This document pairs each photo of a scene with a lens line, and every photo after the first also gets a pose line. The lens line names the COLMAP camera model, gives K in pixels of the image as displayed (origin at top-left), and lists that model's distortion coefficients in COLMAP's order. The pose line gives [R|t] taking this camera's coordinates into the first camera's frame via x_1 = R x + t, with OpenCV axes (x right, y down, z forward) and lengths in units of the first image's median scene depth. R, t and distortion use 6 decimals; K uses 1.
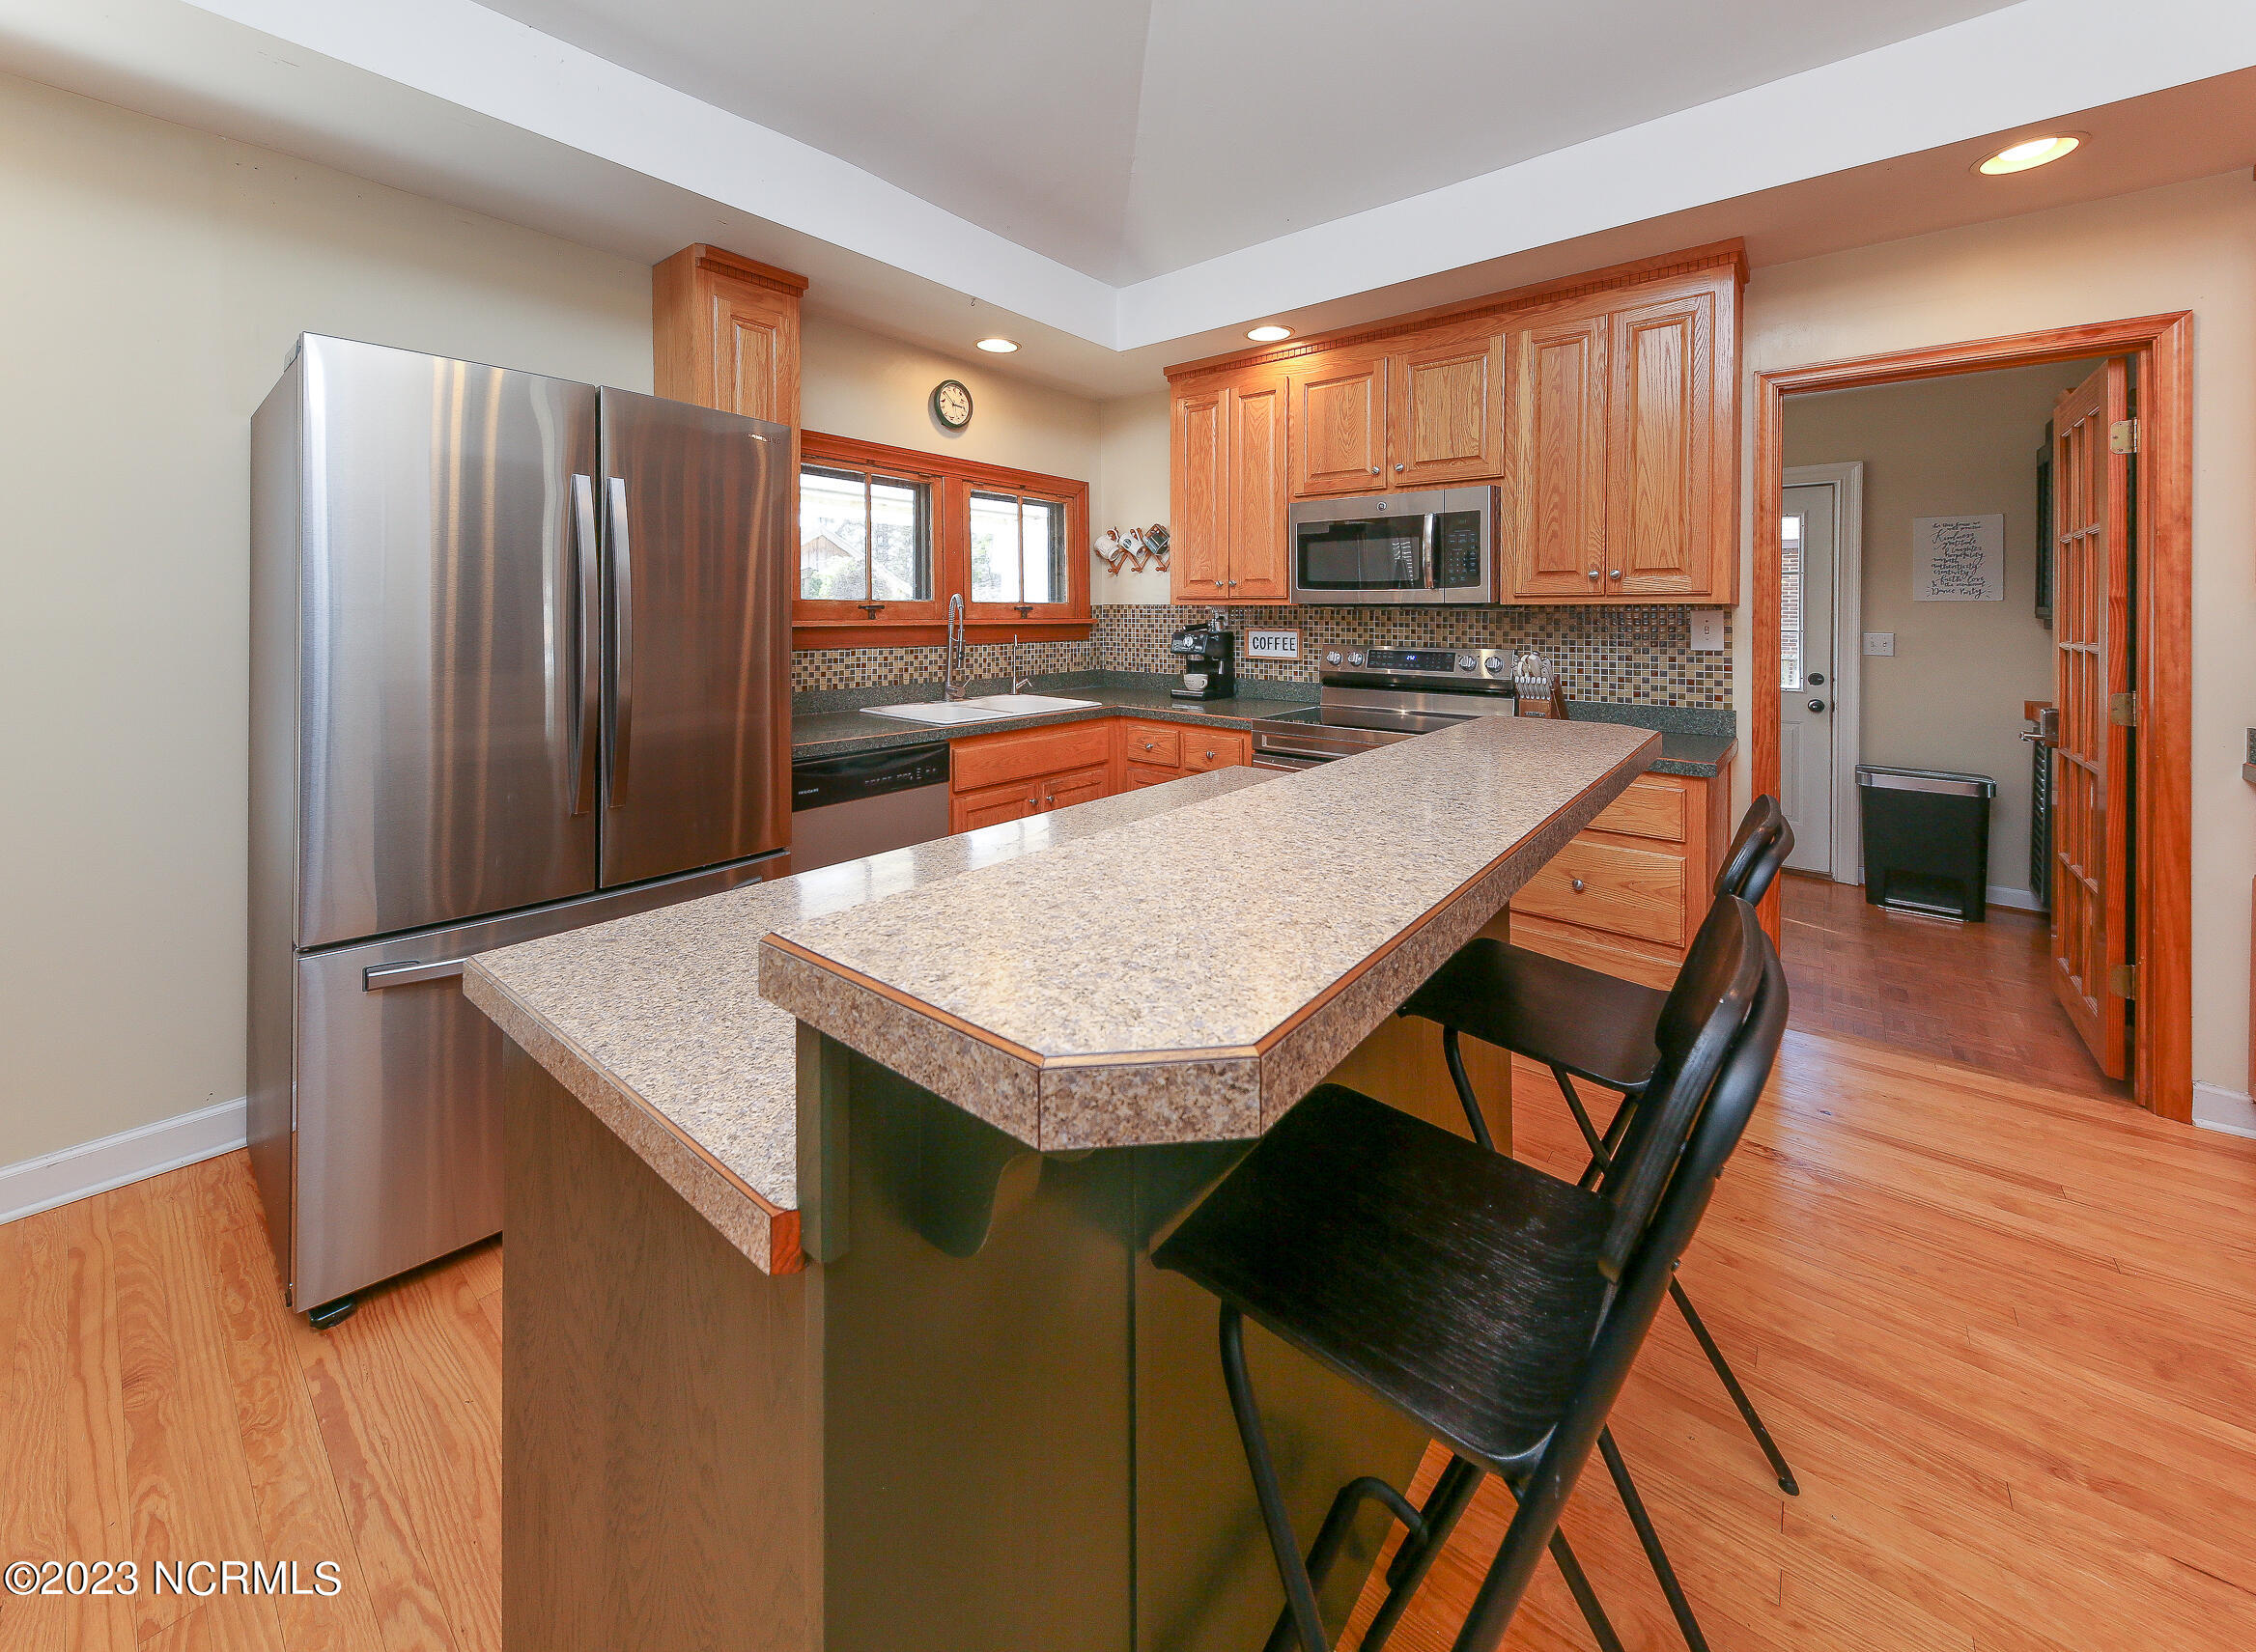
lens RADIAL K [[829.6, 0, 1128.0], [0, 829.6, 826.0], [0, 0, 1]] dist [-0.001444, 0.000106]
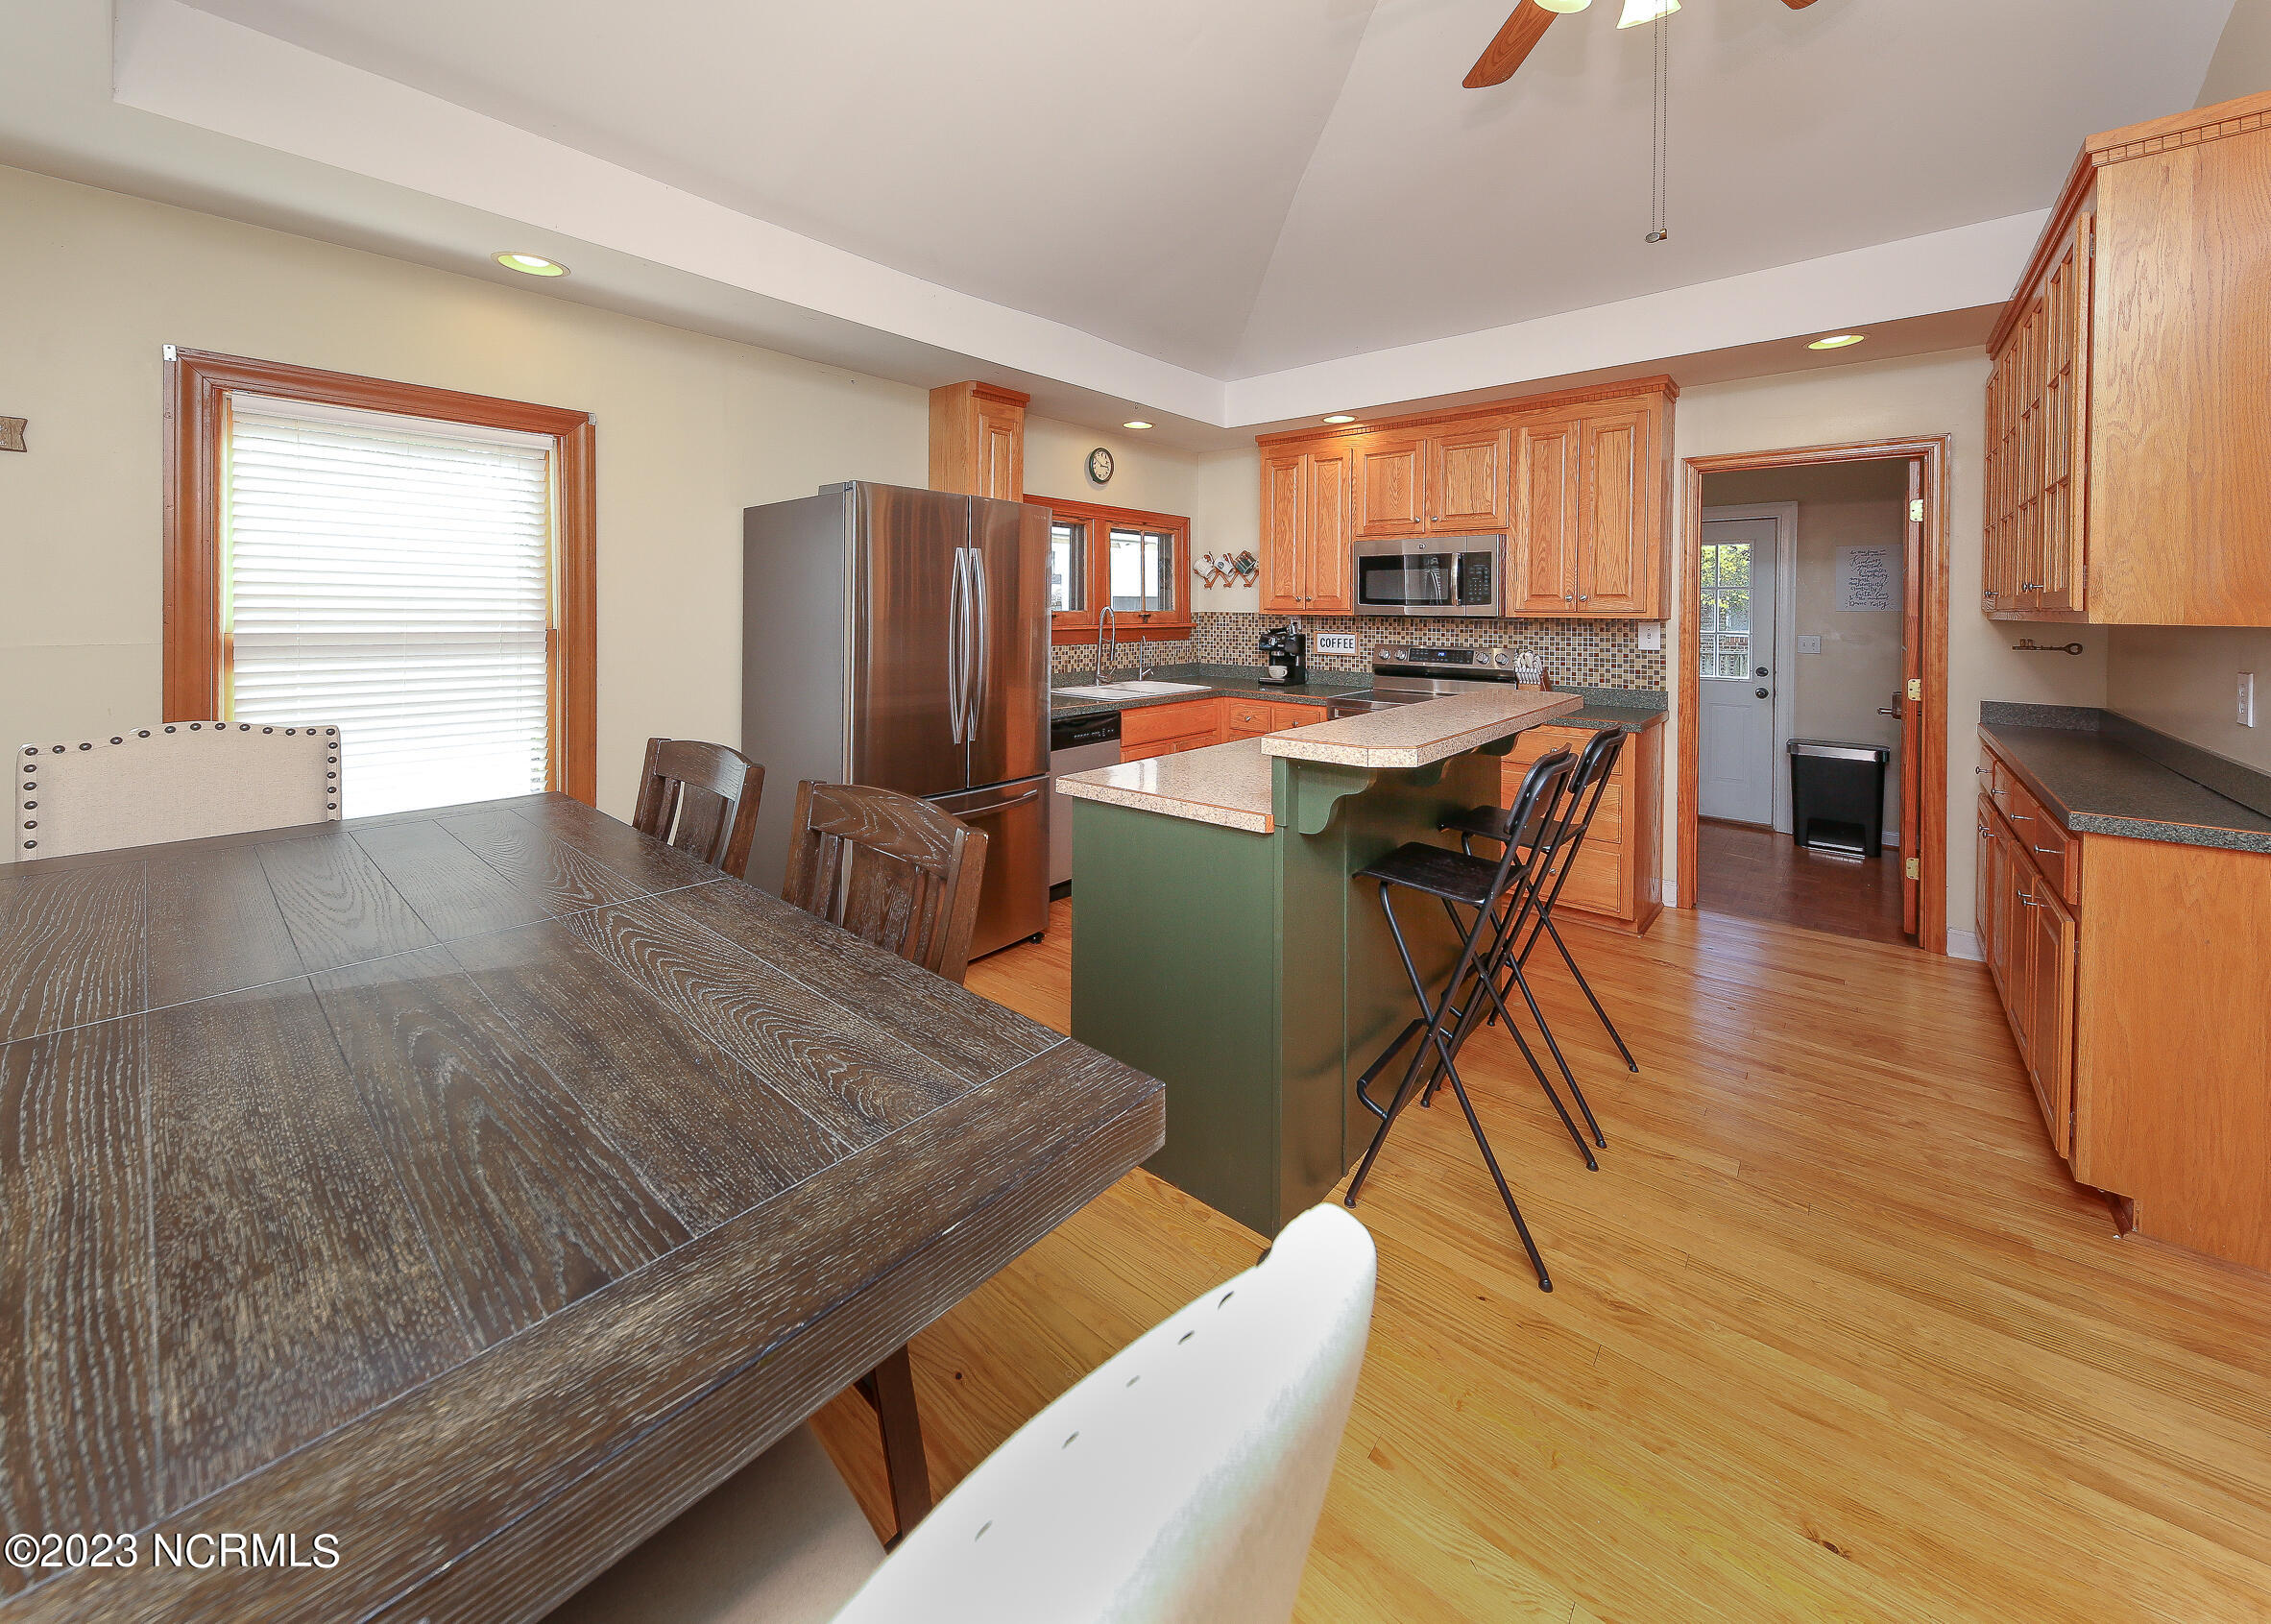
lens RADIAL K [[821.0, 0, 1135.5], [0, 821.0, 812.0], [0, 0, 1]] dist [0.000546, -0.000037]
pose [[0.999725, 0.007707, -0.022137, -0.121438], [-0.007872, 0.999942, -0.007376, 0.065794], [0.022079, 0.007548, 0.999728, -0.334895]]
